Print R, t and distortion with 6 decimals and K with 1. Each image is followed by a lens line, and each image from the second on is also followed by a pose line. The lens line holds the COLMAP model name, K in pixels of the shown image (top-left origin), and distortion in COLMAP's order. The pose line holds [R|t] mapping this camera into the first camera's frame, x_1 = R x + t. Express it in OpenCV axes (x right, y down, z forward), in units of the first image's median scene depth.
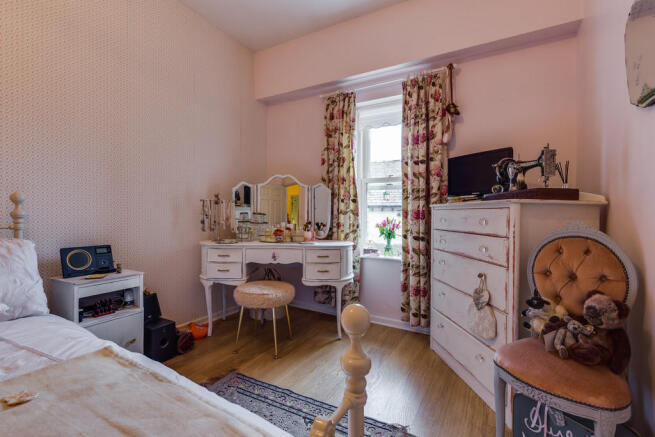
lens RADIAL K [[314.2, 0, 326.8], [0, 314.2, 217.8], [0, 0, 1]] dist [0.002459, 0.000032]
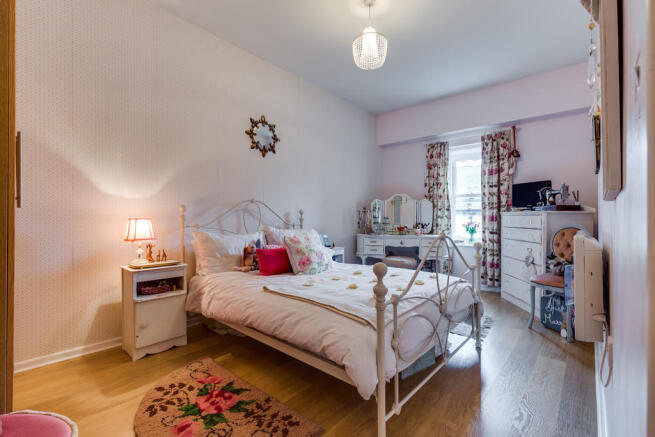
lens RADIAL K [[295.0, 0, 326.5], [0, 295.0, 220.2], [0, 0, 1]] dist [-0.002870, -0.000321]
pose [[0.975825, -0.002752, -0.218537, -0.216987], [0.001724, 0.999987, -0.004898, 0.005777], [0.218548, 0.004403, 0.975816, -0.682448]]
